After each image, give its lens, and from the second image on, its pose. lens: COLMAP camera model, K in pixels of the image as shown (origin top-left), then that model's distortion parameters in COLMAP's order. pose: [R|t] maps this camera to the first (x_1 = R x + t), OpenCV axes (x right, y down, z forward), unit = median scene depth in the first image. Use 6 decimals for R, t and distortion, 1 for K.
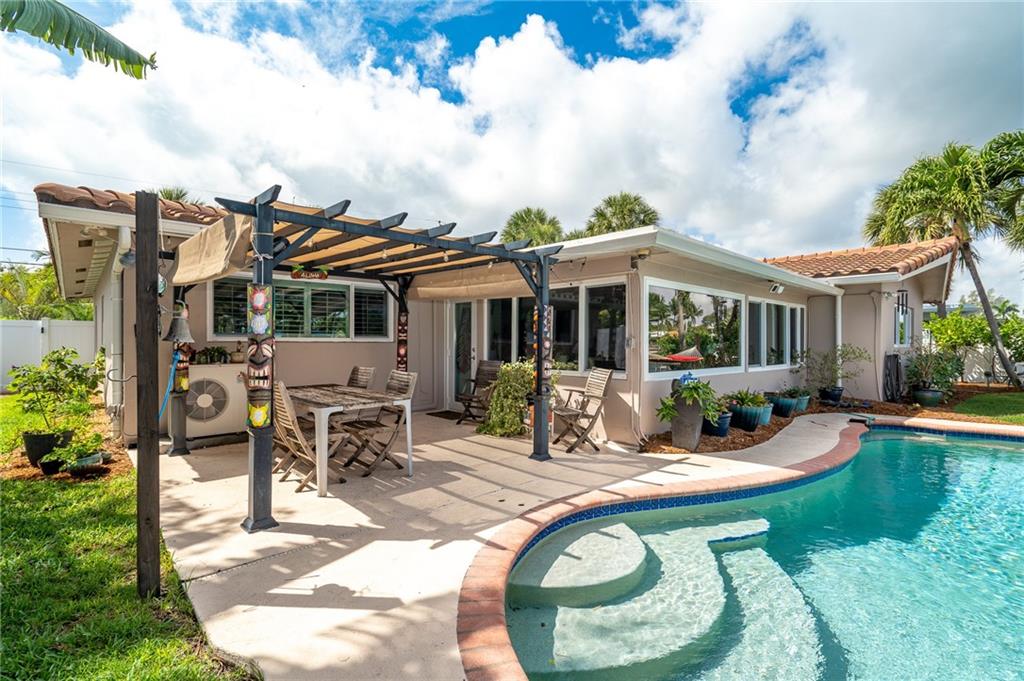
lens RADIAL K [[463.5, 0, 513.5], [0, 463.5, 343.8], [0, 0, 1]] dist [-0.004300, -0.000979]
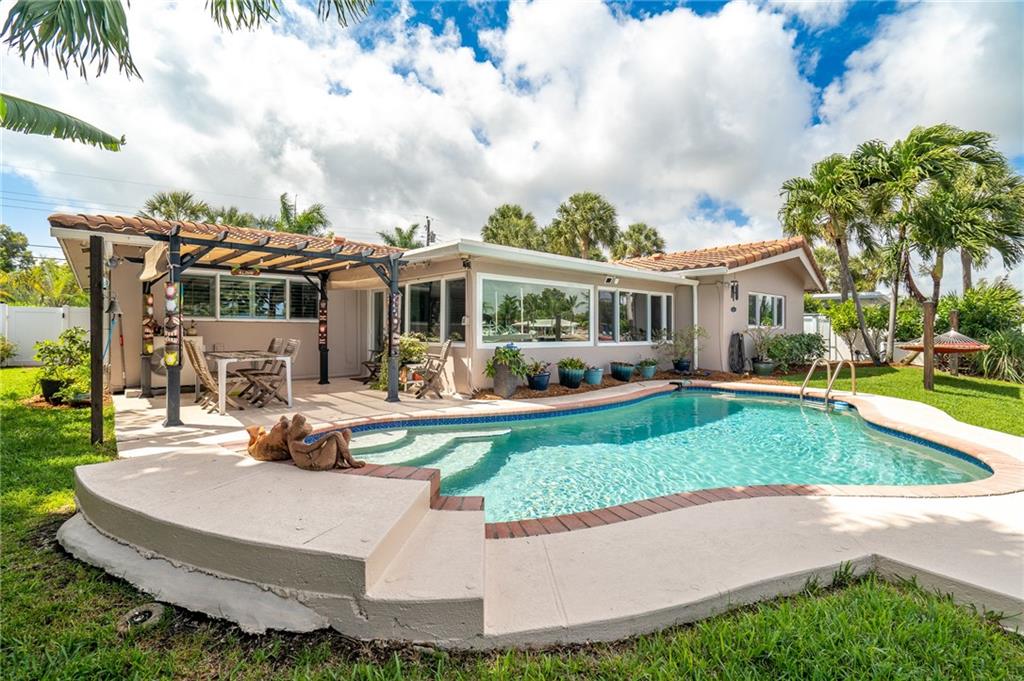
lens RADIAL K [[463.5, 0, 517.7], [0, 463.5, 330.3], [0, 0, 1]] dist [-0.004300, -0.000979]
pose [[0.999582, -0.000621, -0.028892, 0.417720], [0.000445, 0.999981, -0.006094, 0.032690], [0.028895, 0.006079, 0.999564, -0.358155]]
